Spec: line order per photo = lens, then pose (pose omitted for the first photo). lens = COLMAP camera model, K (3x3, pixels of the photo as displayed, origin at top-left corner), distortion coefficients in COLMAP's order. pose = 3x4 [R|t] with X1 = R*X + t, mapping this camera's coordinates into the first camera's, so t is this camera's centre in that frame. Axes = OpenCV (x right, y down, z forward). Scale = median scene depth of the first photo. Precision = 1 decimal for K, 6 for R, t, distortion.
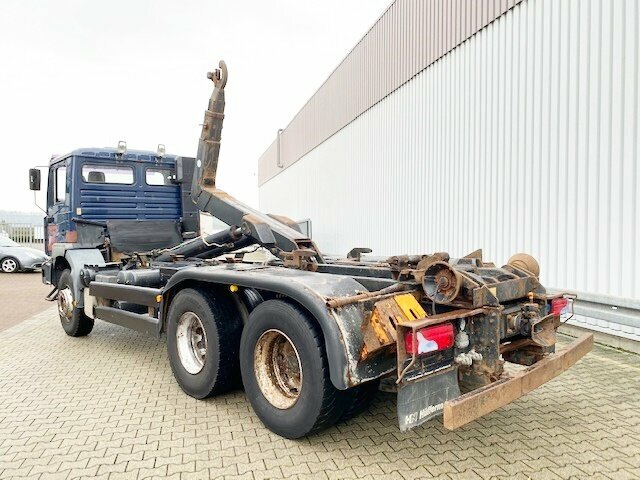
lens RADIAL K [[487.2, 0, 320.5], [0, 487.2, 239.7], [0, 0, 1]] dist [0.026761, -0.007443]
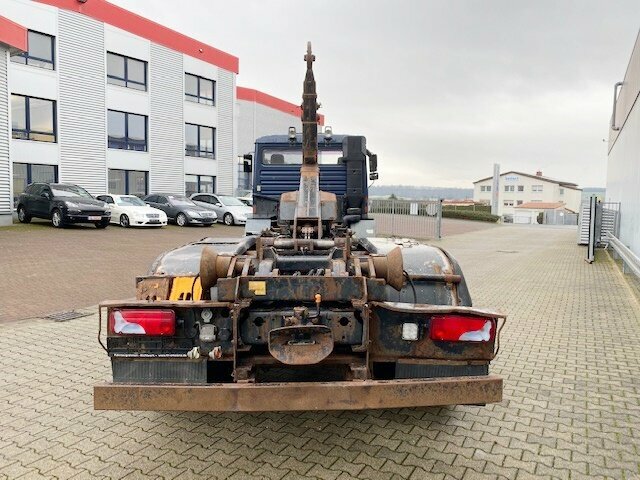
lens RADIAL K [[487.2, 0, 320.3], [0, 487.2, 238.8], [0, 0, 1]] dist [0.026761, -0.007443]
pose [[0.737649, 0.068220, -0.671729, 0.445485], [-0.033862, 0.997368, 0.064105, -0.015876], [0.674335, -0.024541, 0.738018, 0.200365]]
